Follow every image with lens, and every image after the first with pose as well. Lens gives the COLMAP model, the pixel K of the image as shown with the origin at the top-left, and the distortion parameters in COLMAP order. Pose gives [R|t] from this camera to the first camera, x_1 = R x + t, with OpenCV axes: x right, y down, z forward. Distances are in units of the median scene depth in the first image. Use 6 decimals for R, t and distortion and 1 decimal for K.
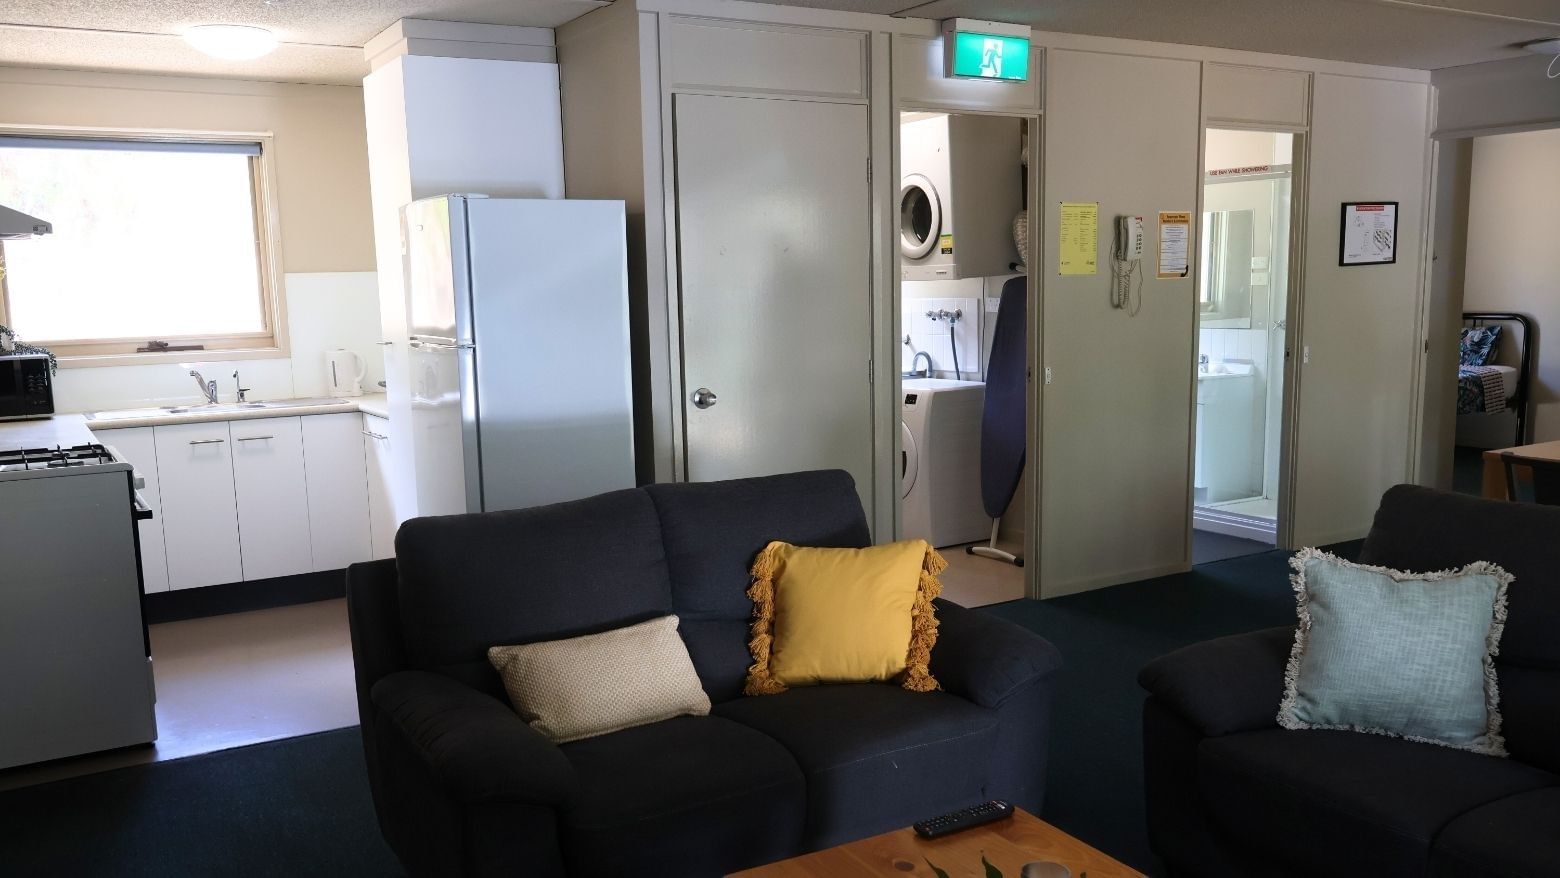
lens RADIAL K [[1294.8, 0, 778.6], [0, 1294.8, 489.8], [0, 0, 1]] dist [-0.005819, 0.002402]
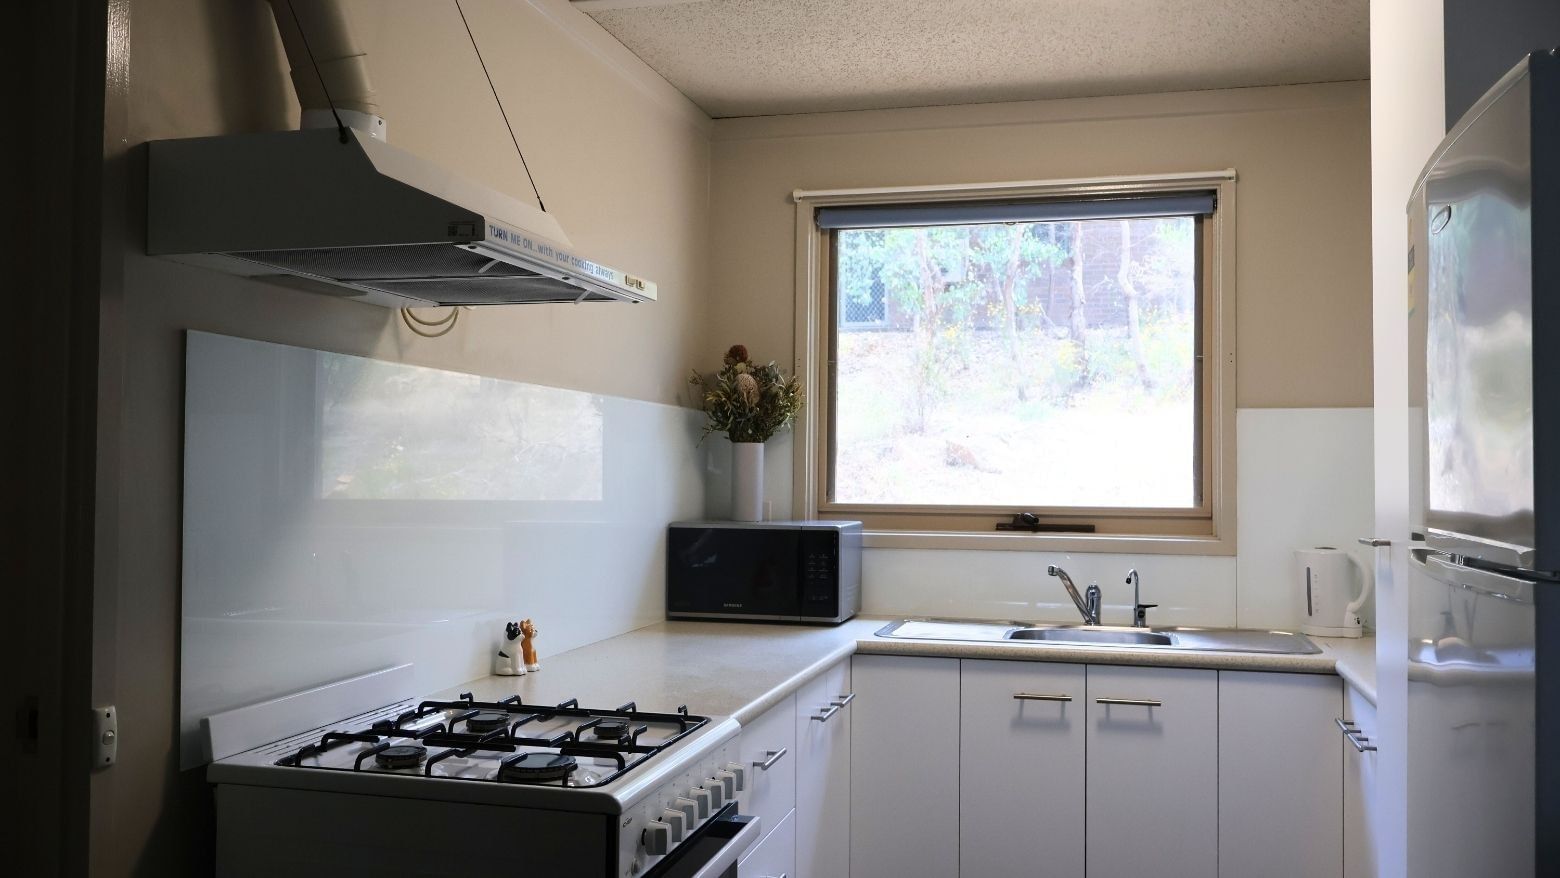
lens RADIAL K [[1297.7, 0, 780.0], [0, 1297.7, 439.0], [0, 0, 1]] dist [-0.008662, 0.003901]
pose [[0.695910, 0.009449, -0.718067, -0.113335], [-0.138431, 0.982925, -0.121226, -0.058096], [0.704660, 0.183765, 0.685335, 0.478799]]
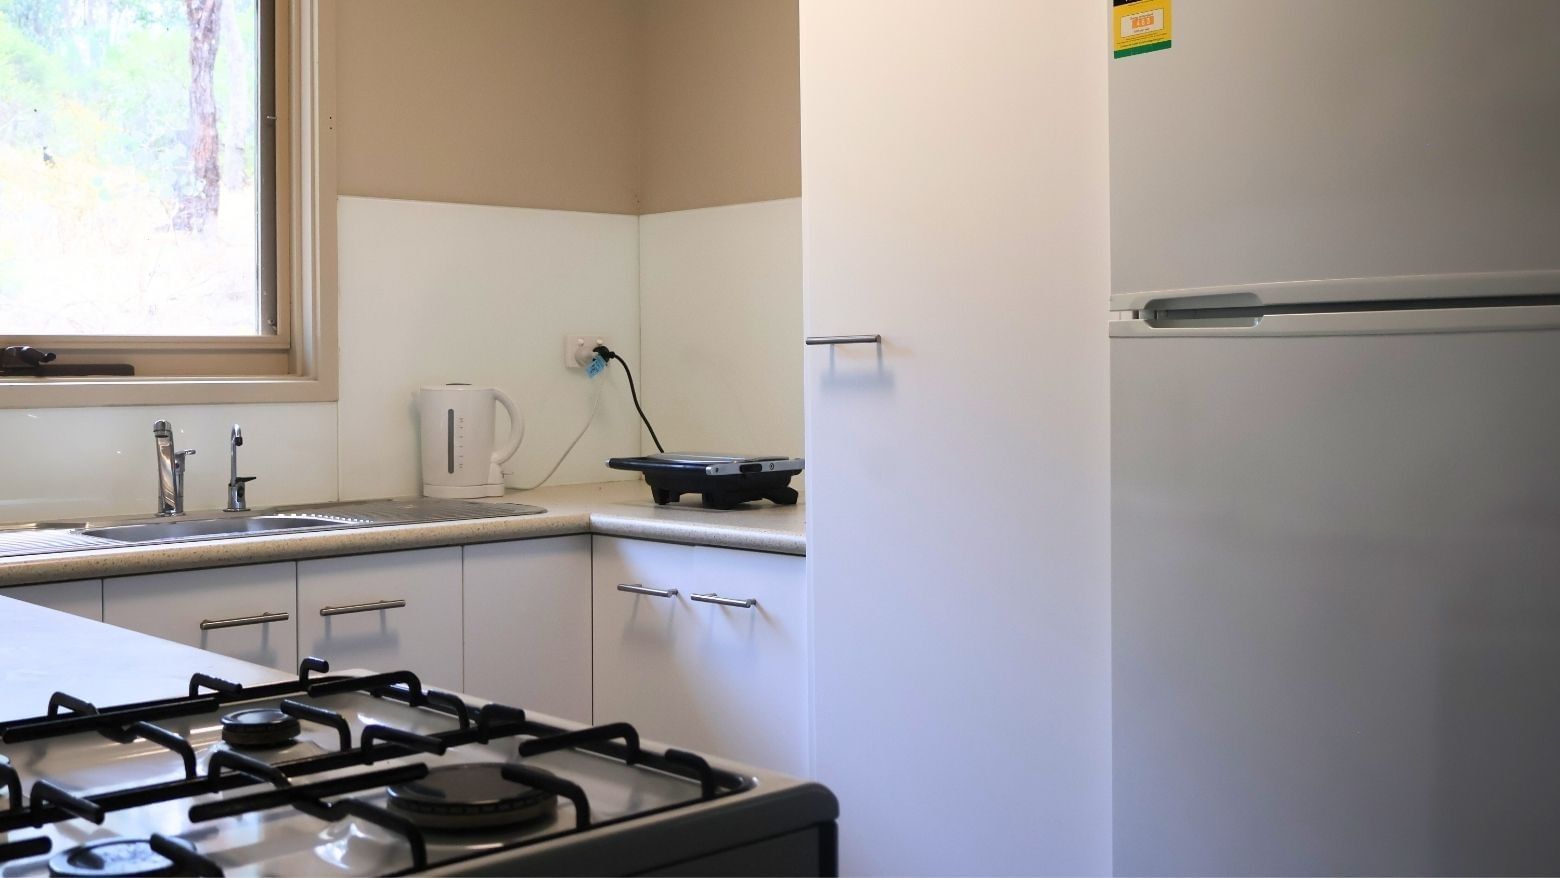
lens RADIAL K [[1673.4, 0, 779.8], [0, 1673.4, 363.1], [0, 0, 1]] dist [-0.013452, -0.003825]
pose [[0.975545, 0.015723, 0.219239, -0.369007], [0.019773, 0.987117, -0.158773, -0.029134], [-0.218911, 0.159225, 0.962666, 0.481122]]
